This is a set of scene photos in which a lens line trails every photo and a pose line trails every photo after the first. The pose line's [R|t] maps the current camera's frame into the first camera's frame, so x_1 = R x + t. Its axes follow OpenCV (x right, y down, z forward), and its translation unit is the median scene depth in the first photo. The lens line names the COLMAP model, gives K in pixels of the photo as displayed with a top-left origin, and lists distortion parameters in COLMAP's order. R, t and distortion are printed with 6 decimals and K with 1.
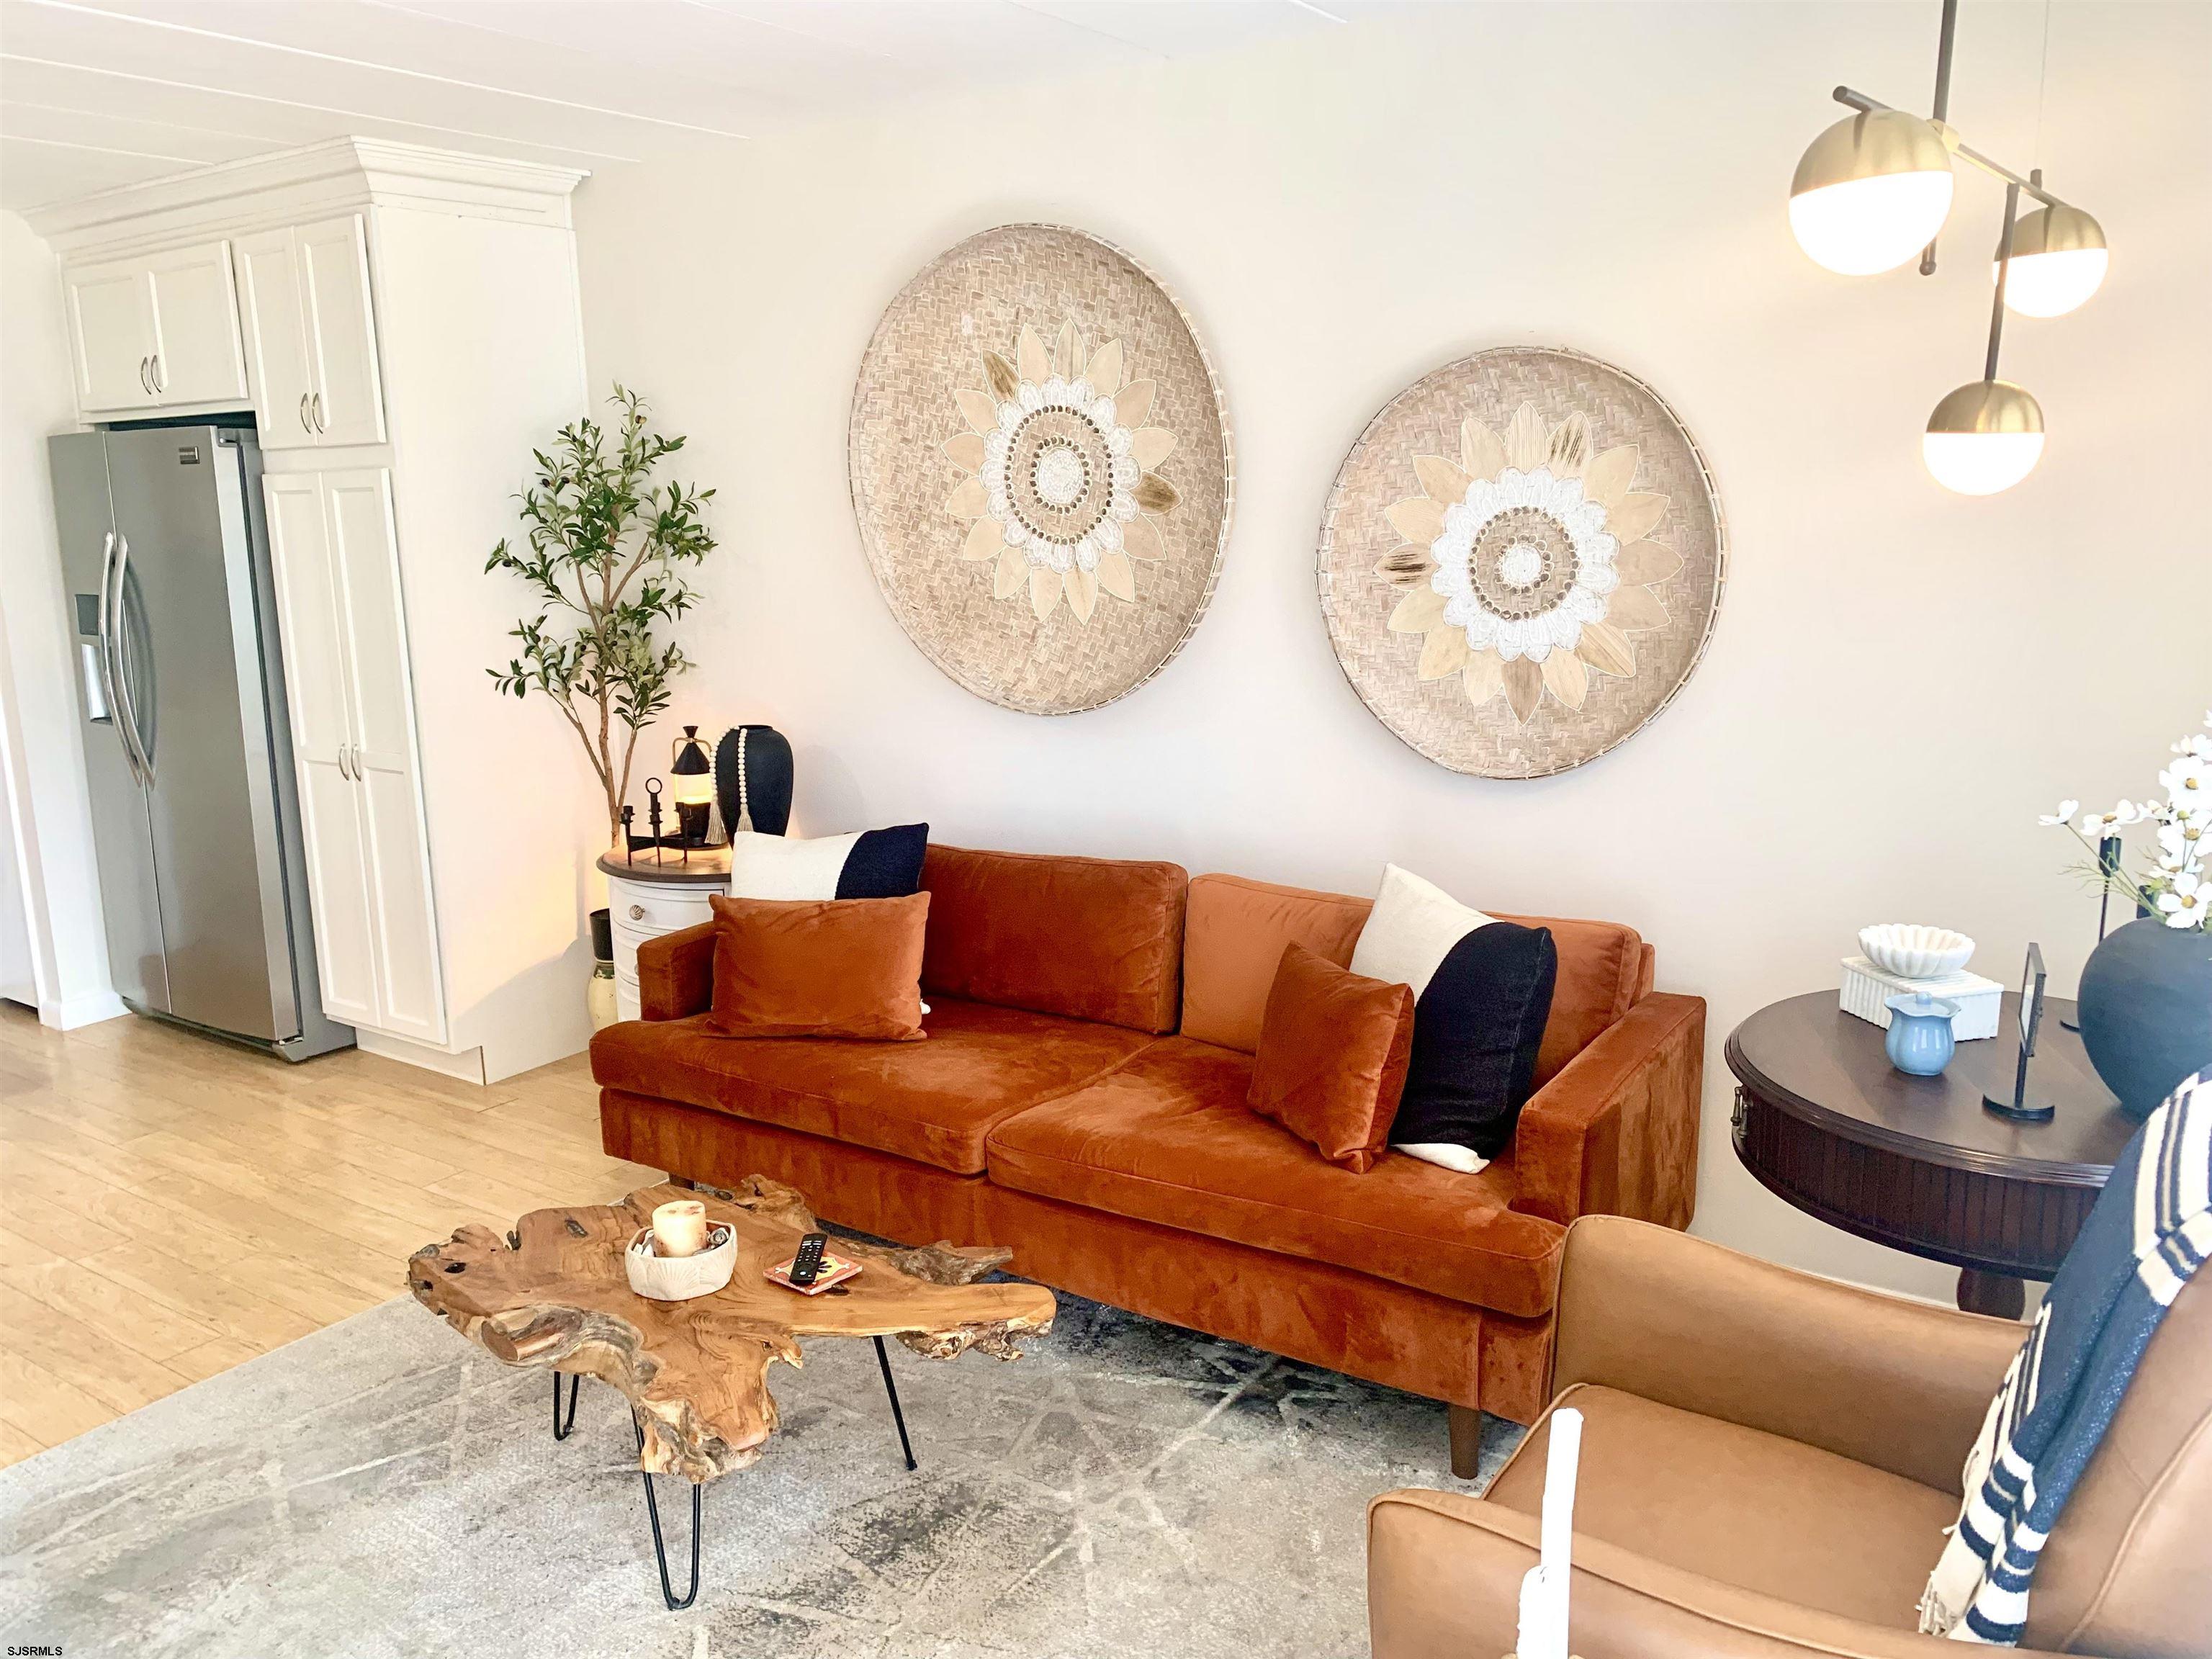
lens RADIAL K [[1727.0, 0, 1106.0], [0, 1727.0, 829.5], [0, 0, 1]] dist [0.017909, -0.006318]
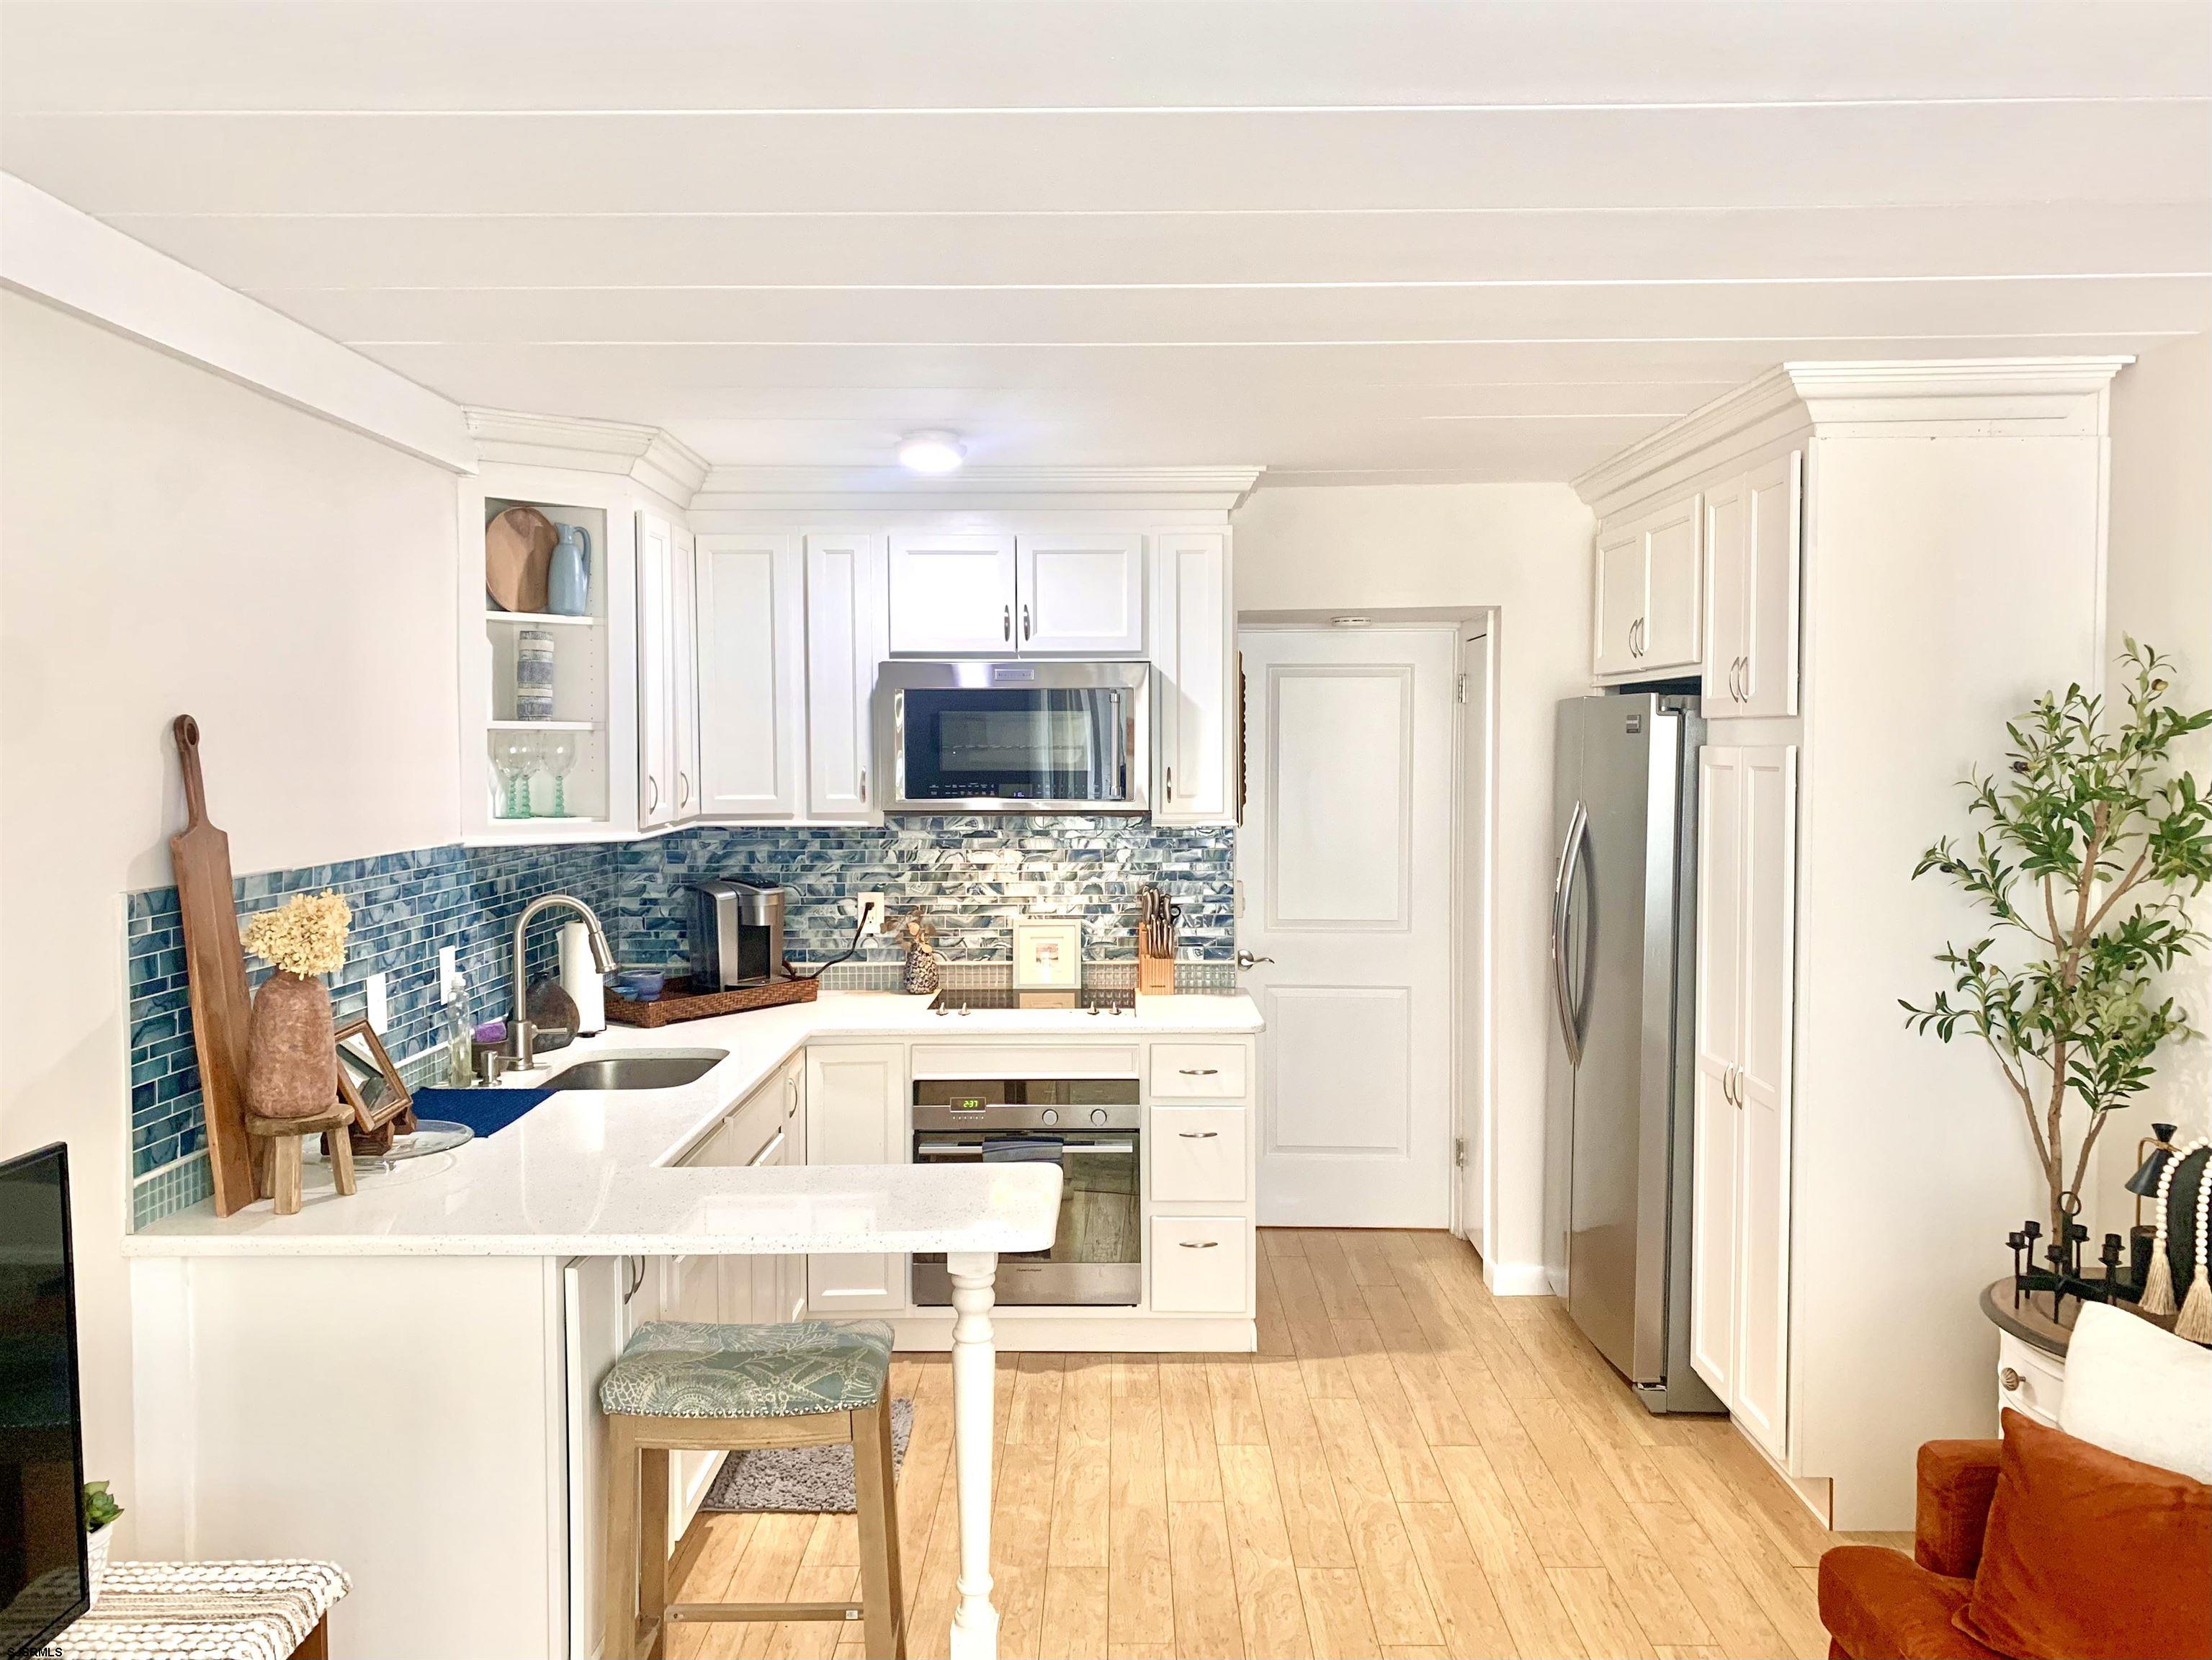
lens RADIAL K [[1738.1, 0, 1106.0], [0, 1738.1, 830.0], [0, 0, 1]] dist [0.023774, -0.008855]
pose [[0.572831, 0.063123, -0.817239, 0.099349], [-0.175639, 0.983324, -0.047160, -0.088724], [0.800634, 0.170553, 0.574366, 0.325826]]
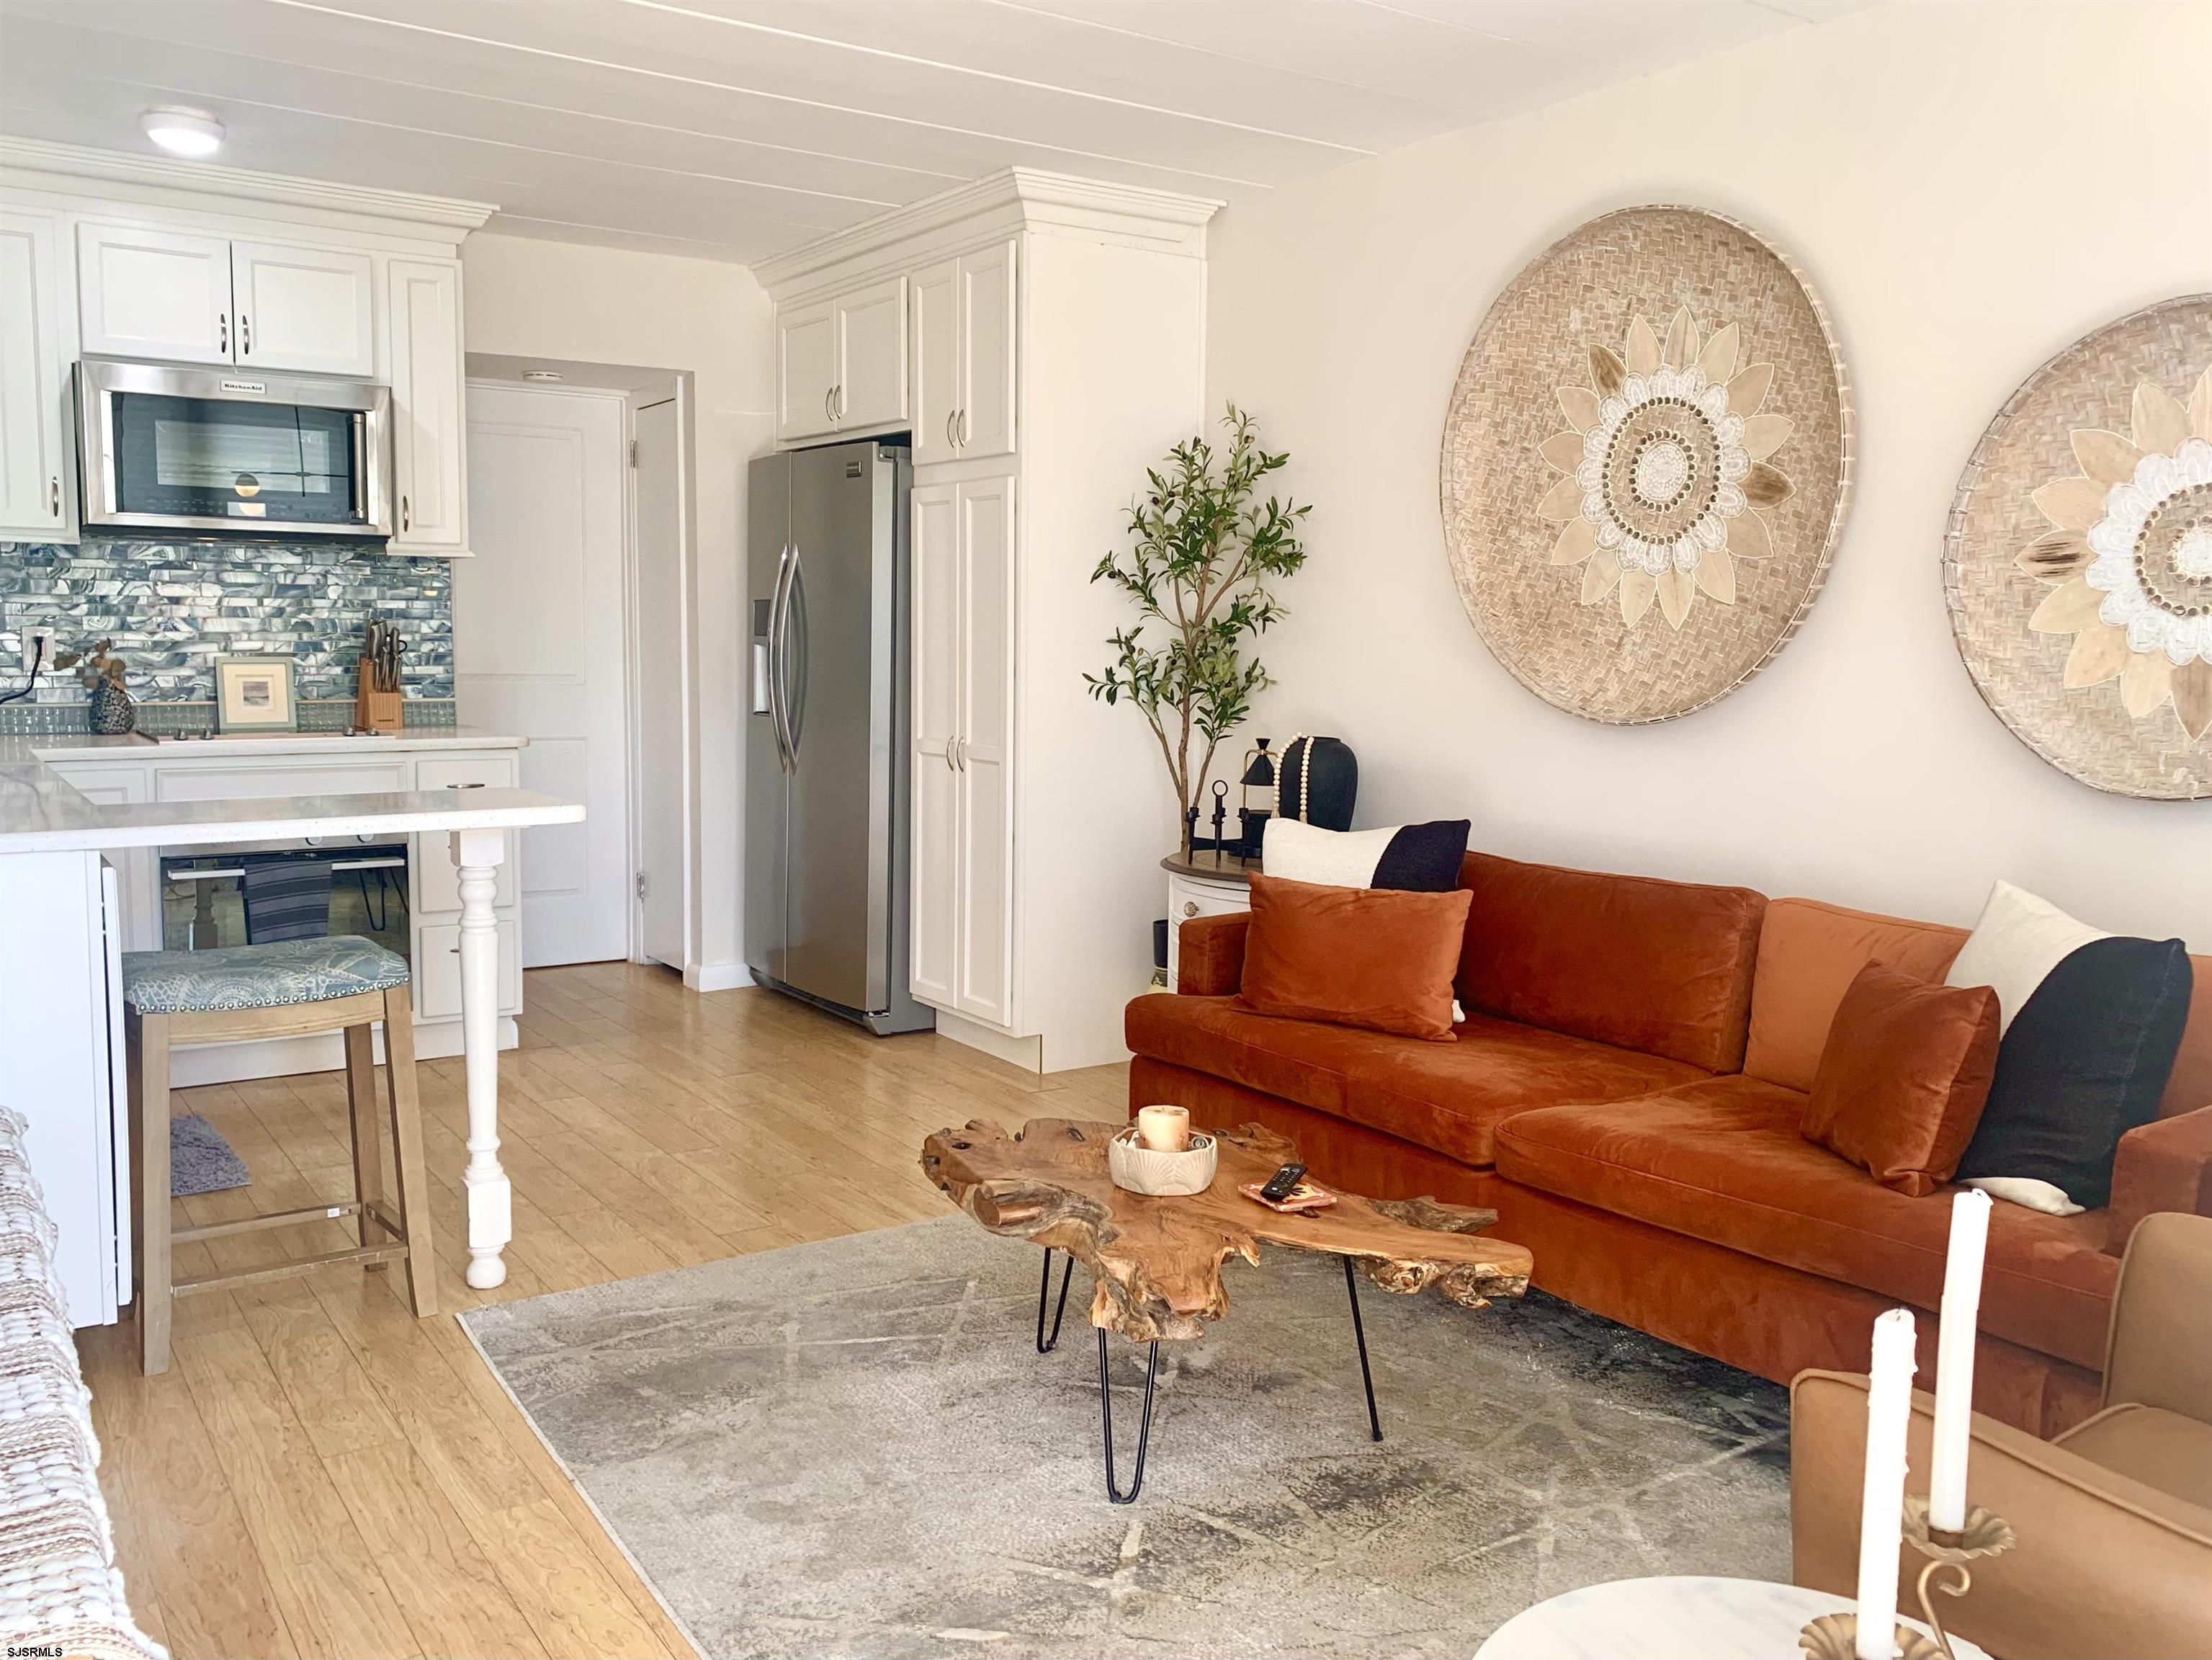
lens RADIAL K [[1839.9, 0, 1106.0], [0, 1839.9, 830.0], [0, 0, 1]] dist [0.081626, -0.103727]
pose [[0.934156, 0.074283, -0.349049, 0.065259], [-0.105300, 0.991923, -0.070717, 0.101868], [0.340976, 0.102816, 0.934432, -0.030180]]
